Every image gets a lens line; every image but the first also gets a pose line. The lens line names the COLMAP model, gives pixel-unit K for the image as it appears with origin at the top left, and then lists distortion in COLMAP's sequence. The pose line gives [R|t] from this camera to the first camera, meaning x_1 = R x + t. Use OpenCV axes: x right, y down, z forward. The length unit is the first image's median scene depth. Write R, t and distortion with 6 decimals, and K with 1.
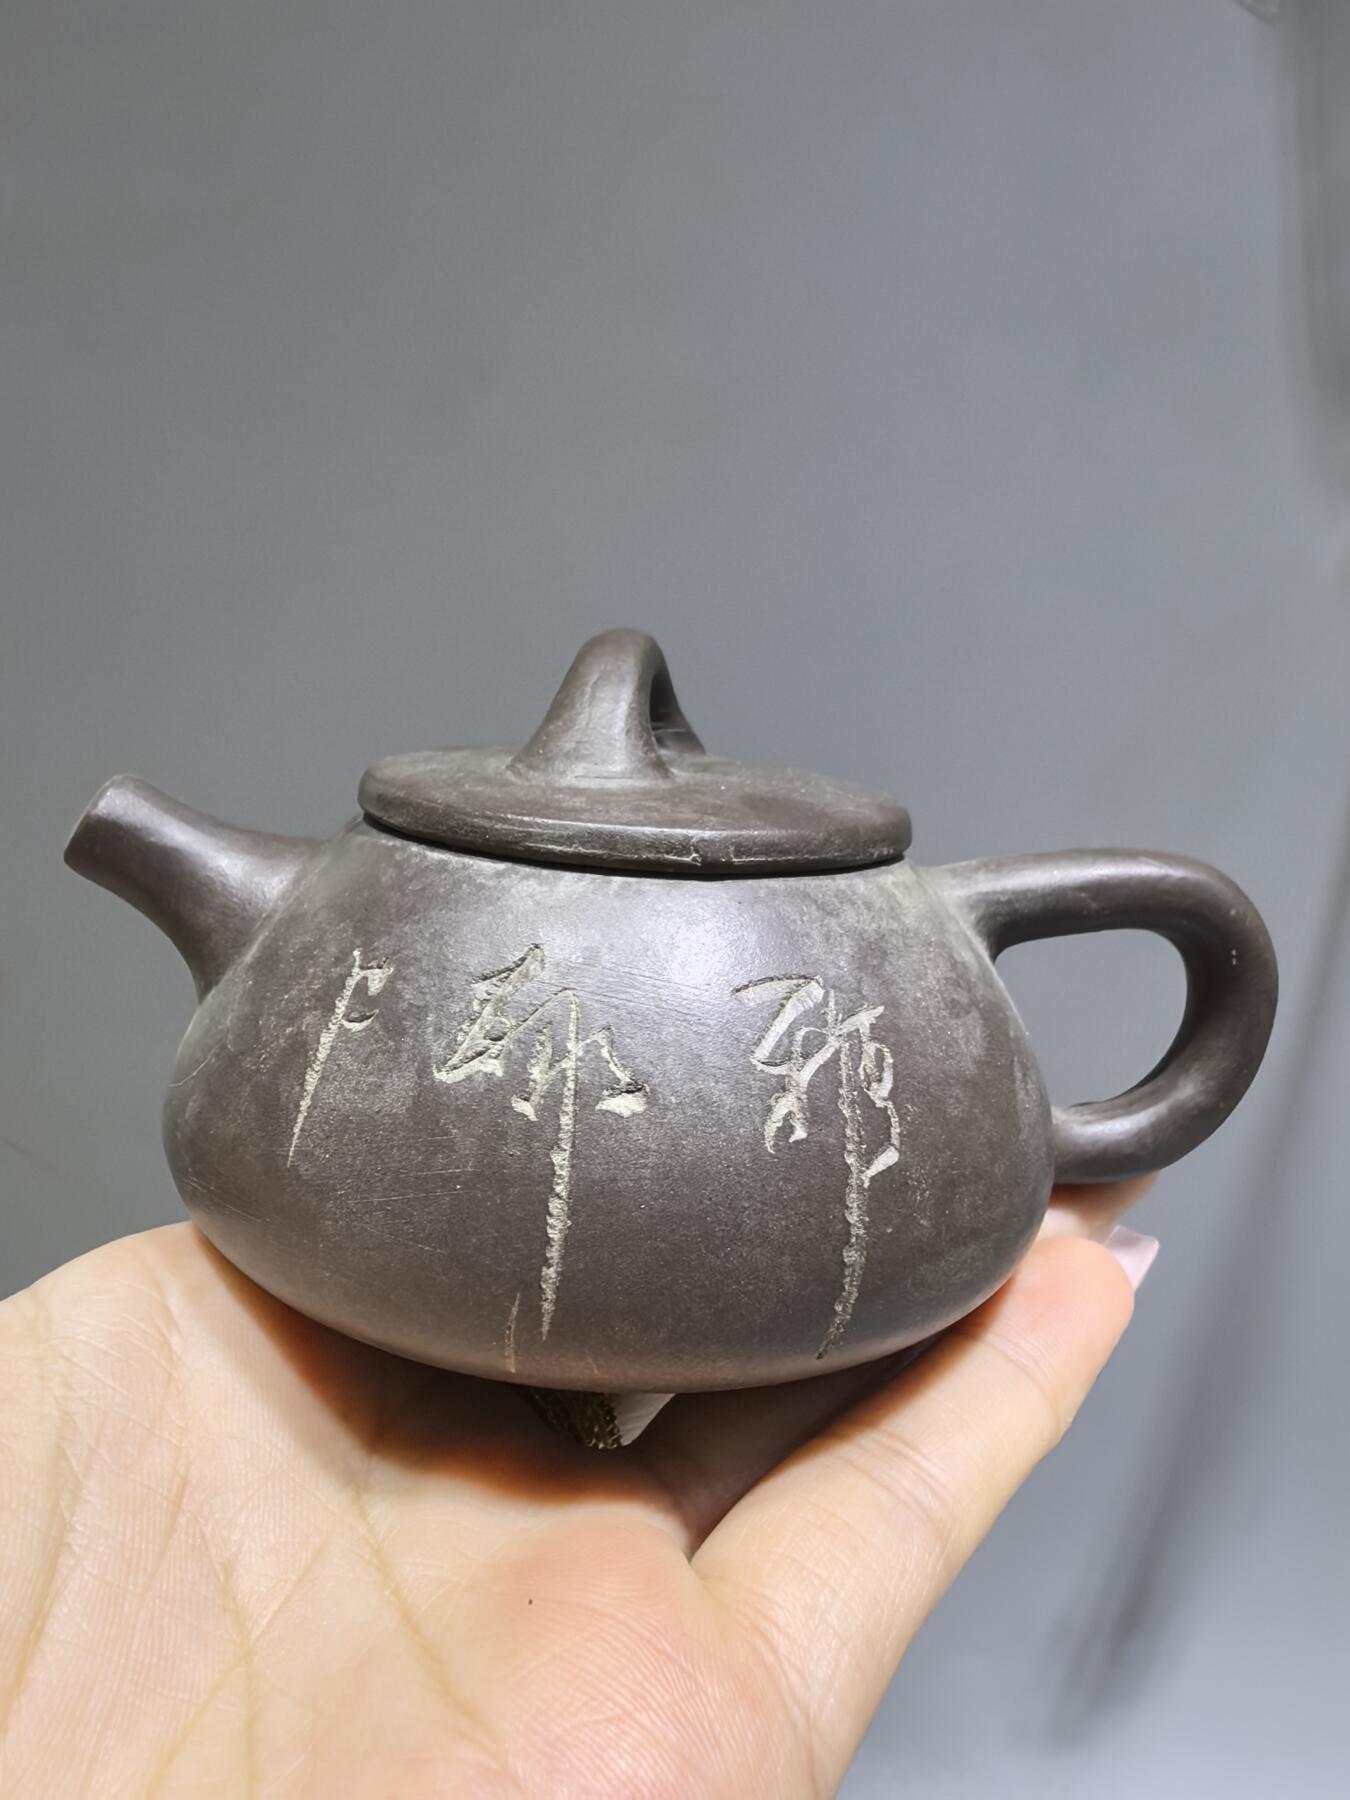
lens RADIAL K [[1582.0, 0, 670.2], [0, 1582.0, 803.8], [0, 0, 1]] dist [-0.006789, 0.000246]
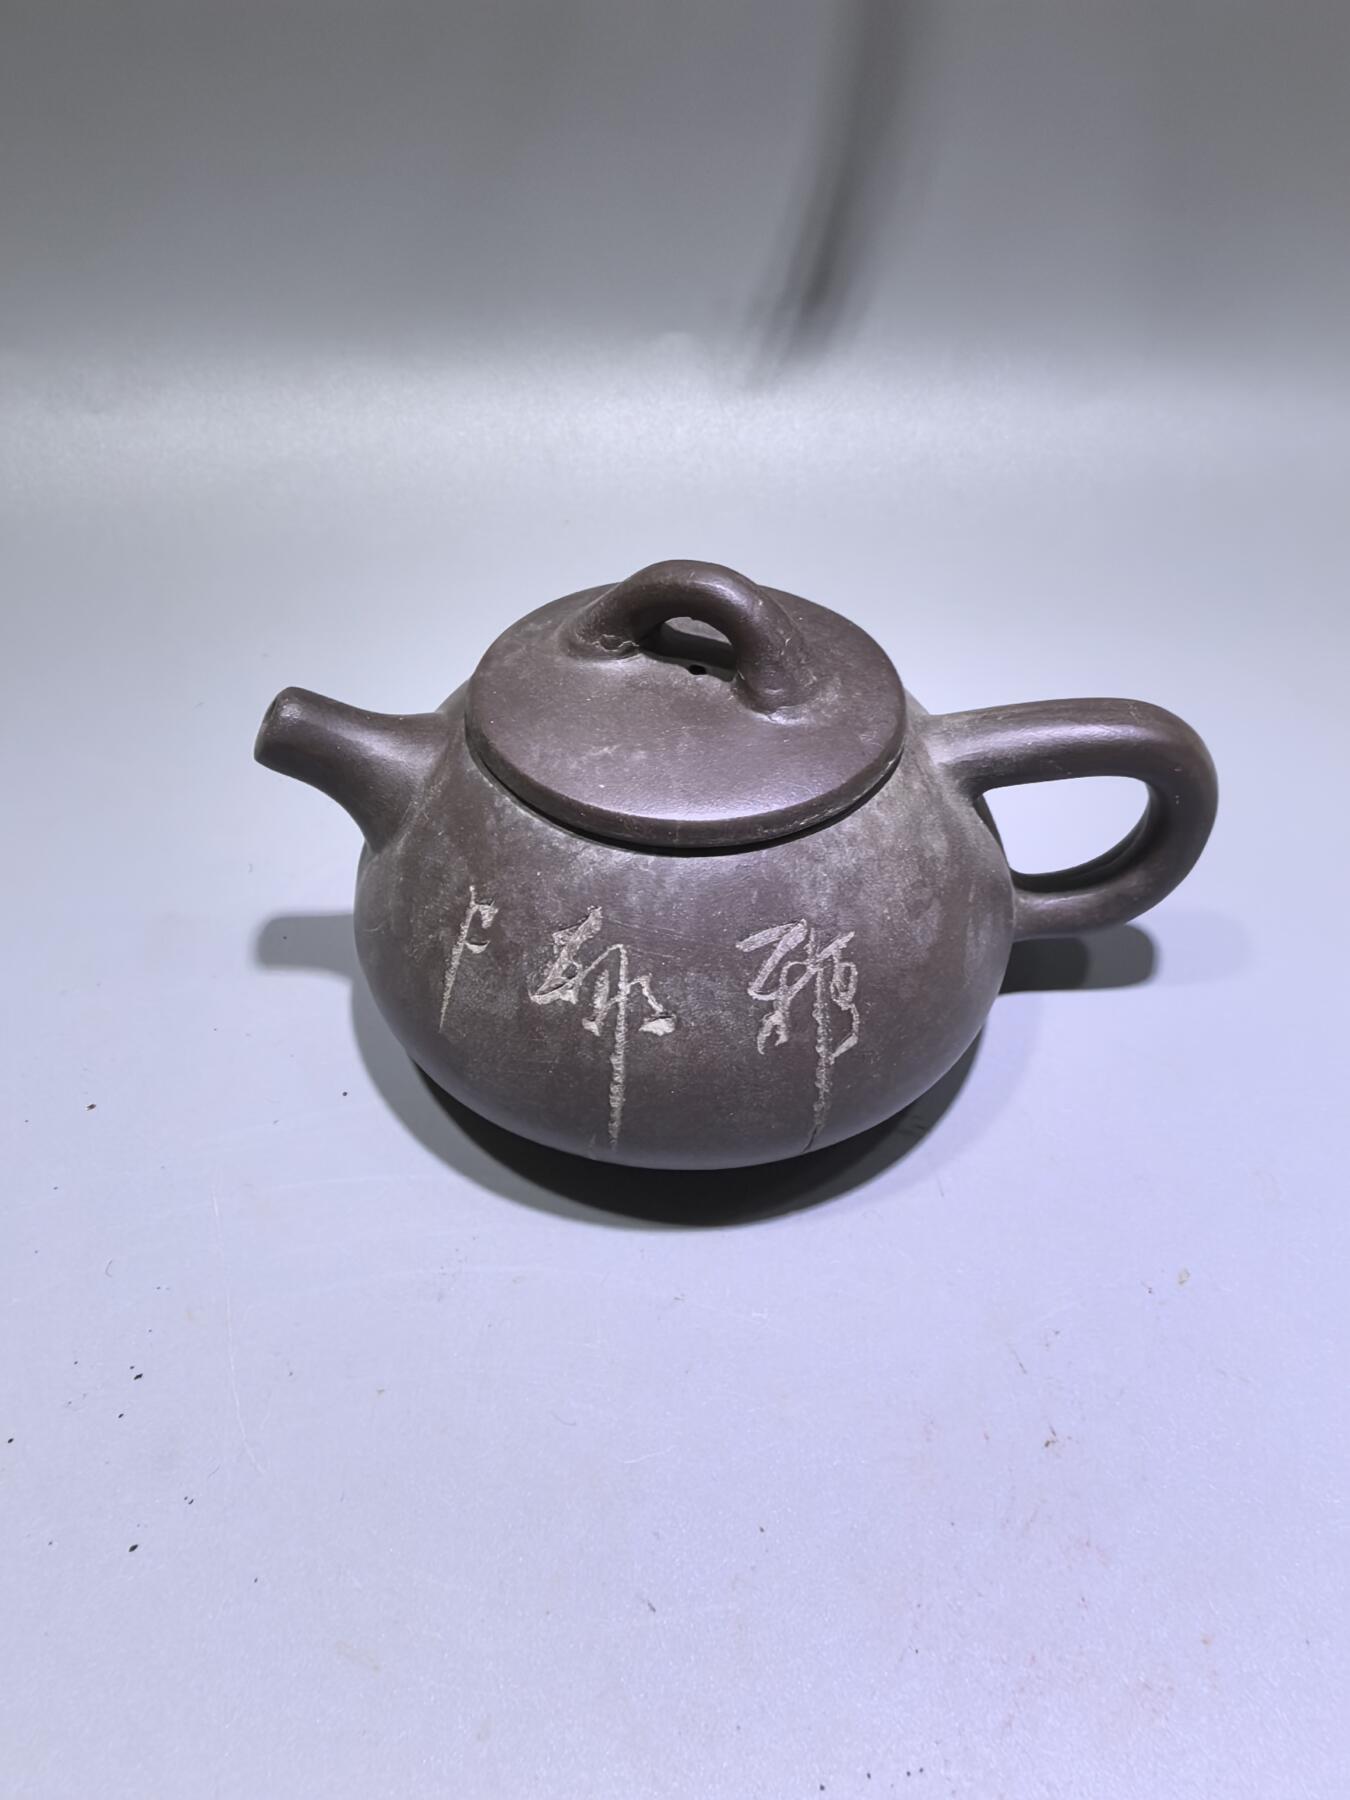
lens RADIAL K [[1582.0, 0, 670.2], [0, 1582.0, 803.8], [0, 0, 1]] dist [-0.006789, 0.000246]
pose [[0.991741, 0.011422, -0.127744, 0.158616], [0.050712, 0.879936, 0.472379, -0.652034], [0.117802, -0.474955, 0.872089, -0.161229]]
